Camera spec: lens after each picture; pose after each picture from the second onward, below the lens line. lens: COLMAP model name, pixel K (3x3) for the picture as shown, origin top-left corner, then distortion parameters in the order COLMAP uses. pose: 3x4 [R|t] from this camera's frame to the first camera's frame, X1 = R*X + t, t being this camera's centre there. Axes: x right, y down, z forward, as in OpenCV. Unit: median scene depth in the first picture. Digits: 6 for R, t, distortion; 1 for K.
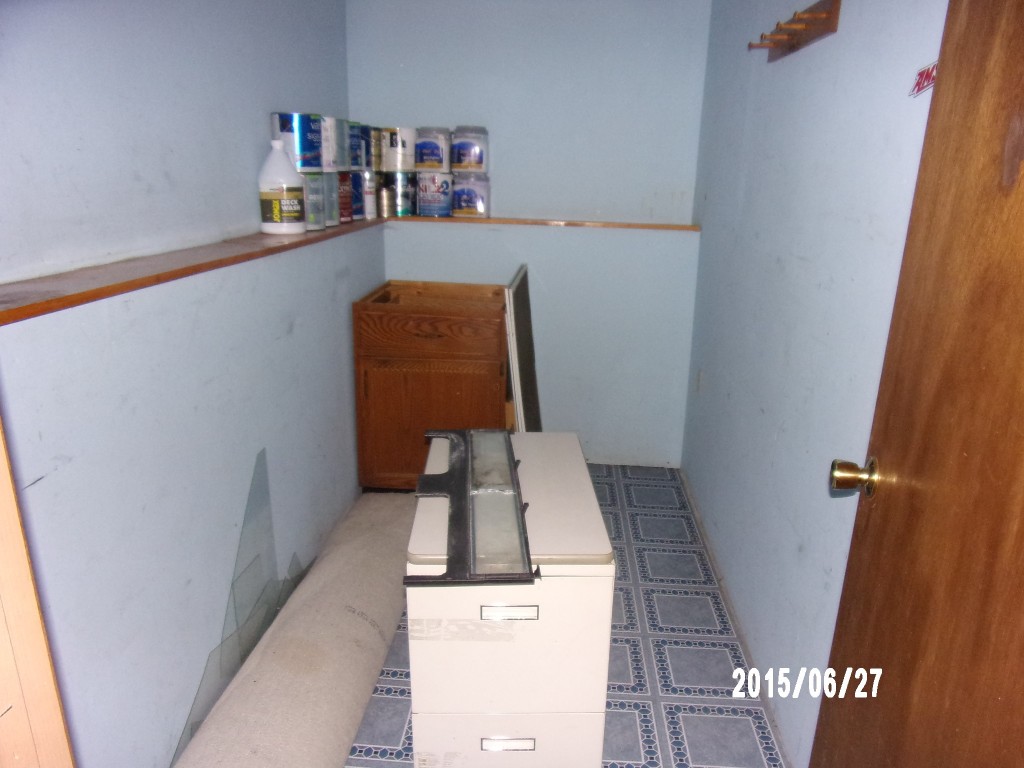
lens RADIAL K [[739.6, 0, 510.4], [0, 739.6, 381.7], [0, 0, 1]] dist [-0.027868, 0.006241]
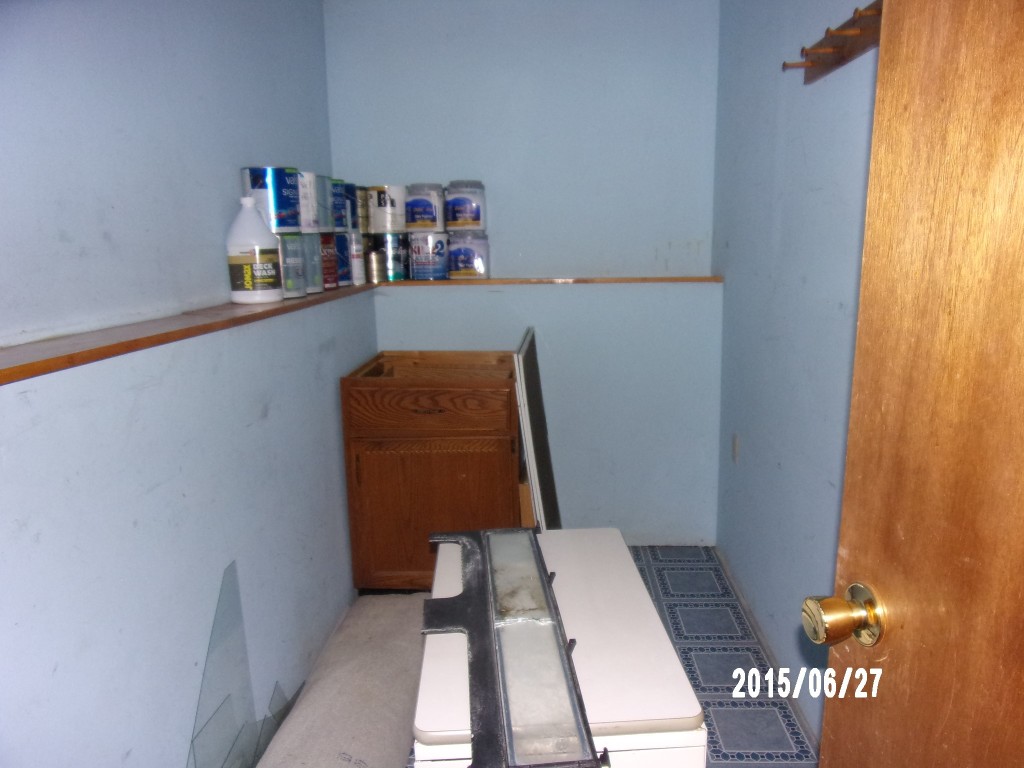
lens RADIAL K [[739.6, 0, 517.6], [0, 739.6, 387.7], [0, 0, 1]] dist [-0.027868, 0.006241]
pose [[0.998875, -0.045061, 0.014765, -0.017322], [0.046108, 0.995679, -0.080601, -0.015858], [-0.011069, 0.081191, 0.996637, 0.129606]]
